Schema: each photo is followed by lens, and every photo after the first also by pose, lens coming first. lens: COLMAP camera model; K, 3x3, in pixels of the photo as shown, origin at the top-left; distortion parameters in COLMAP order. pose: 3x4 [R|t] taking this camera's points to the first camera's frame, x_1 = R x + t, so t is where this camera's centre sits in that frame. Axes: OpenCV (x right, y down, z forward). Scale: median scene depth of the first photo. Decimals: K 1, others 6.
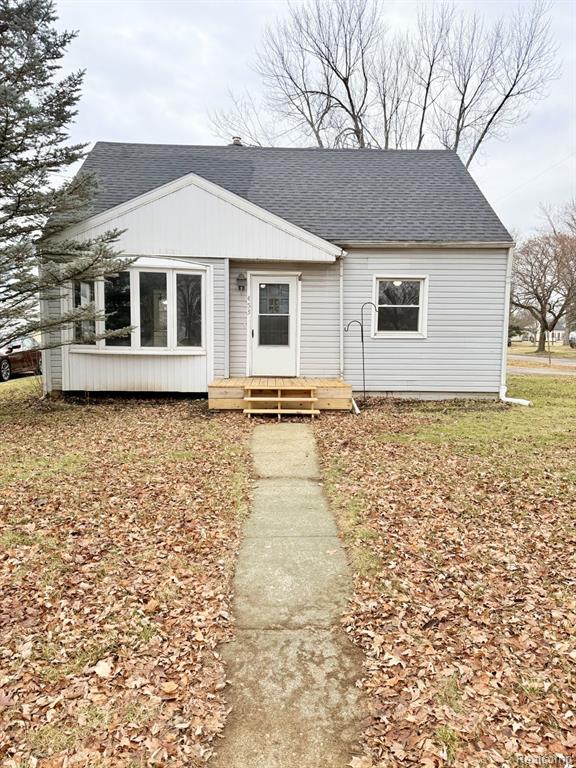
lens RADIAL K [[891.5, 0, 309.5], [0, 891.5, 384.4], [0, 0, 1]] dist [0.136941, -0.499018]
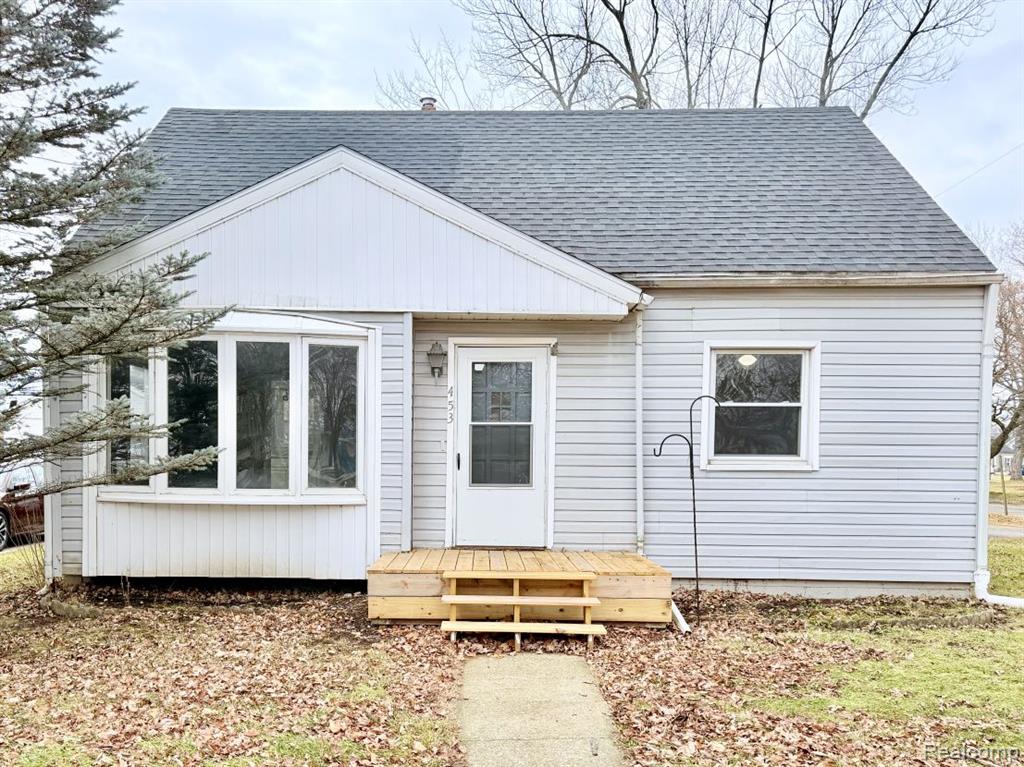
lens RADIAL K [[1188.7, 0, 512.0], [0, 1188.7, 383.5], [0, 0, 1]] dist [0.136941, -0.499018]
pose [[0.999990, -0.003915, -0.002237, -0.032523], [0.003622, 0.992927, -0.118667, -0.021222], [0.002686, 0.118658, 0.992932, 0.336247]]
